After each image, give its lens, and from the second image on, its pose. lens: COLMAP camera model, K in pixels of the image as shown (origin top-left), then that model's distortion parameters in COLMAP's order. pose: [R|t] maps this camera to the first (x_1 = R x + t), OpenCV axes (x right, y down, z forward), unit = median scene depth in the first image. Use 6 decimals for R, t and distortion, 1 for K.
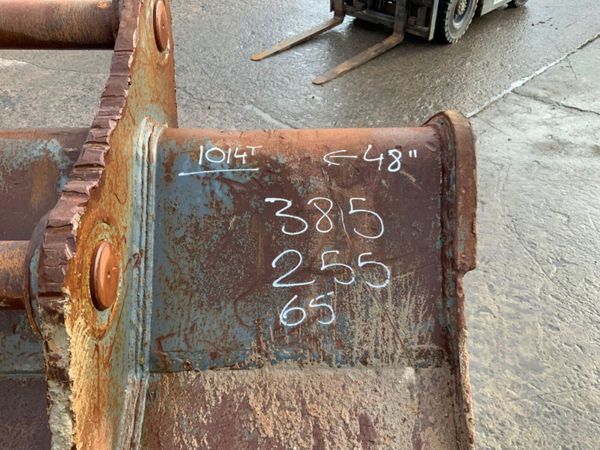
lens RADIAL K [[507.8, 0, 305.2], [0, 507.8, 226.5], [0, 0, 1]] dist [0.065399, -0.116310]
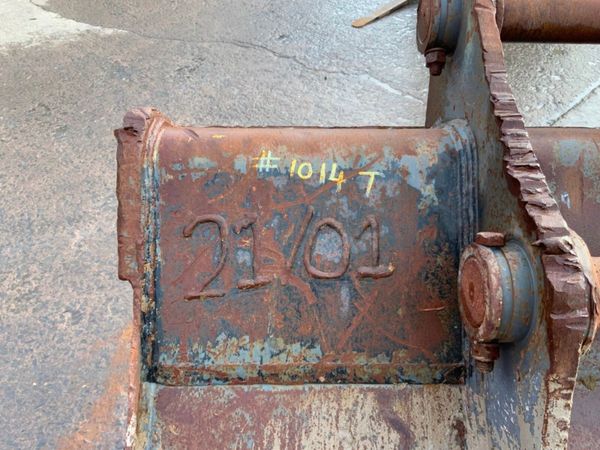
lens RADIAL K [[507.8, 0, 294.8], [0, 507.8, 225.7], [0, 0, 1]] dist [0.065399, -0.116310]
pose [[0.999502, 0.007495, -0.030649, -1.198409], [-0.005473, 0.997835, 0.065534, -0.074573], [0.031074, -0.065333, 0.997380, -0.000368]]
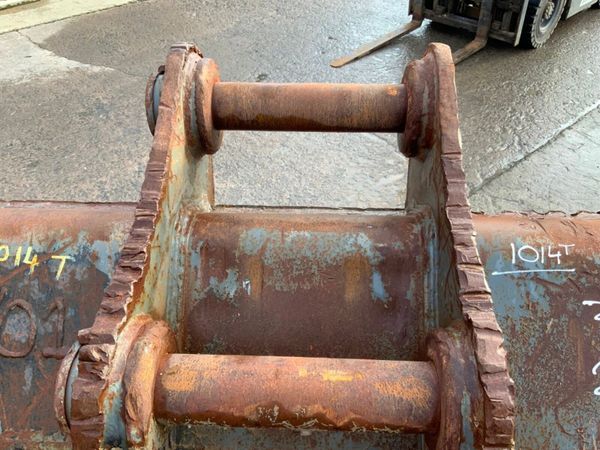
lens RADIAL K [[507.8, 0, 300.6], [0, 507.8, 224.0], [0, 0, 1]] dist [0.065399, -0.116310]
pose [[0.996867, 0.024990, -0.075050, -0.542846], [-0.024008, 0.999614, 0.013964, -0.202028], [0.075370, -0.012119, 0.997082, -0.012500]]
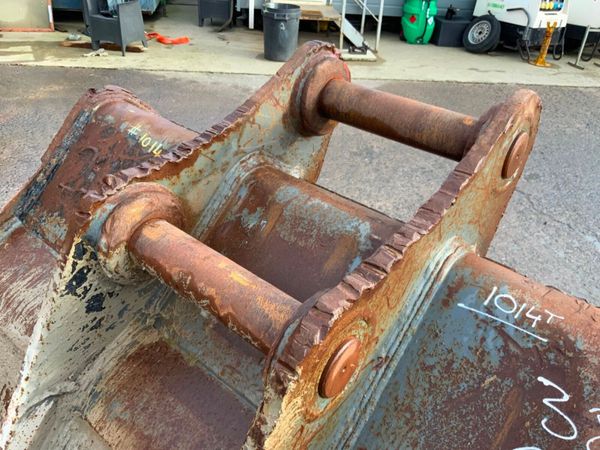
lens RADIAL K [[507.8, 0, 295.8], [0, 507.8, 224.0], [0, 0, 1]] dist [0.065399, -0.116310]
pose [[0.738547, 0.372097, -0.562221, 0.006684], [-0.455956, 0.889947, -0.009958, -0.087217], [0.496641, 0.263703, 0.826927, 0.028795]]
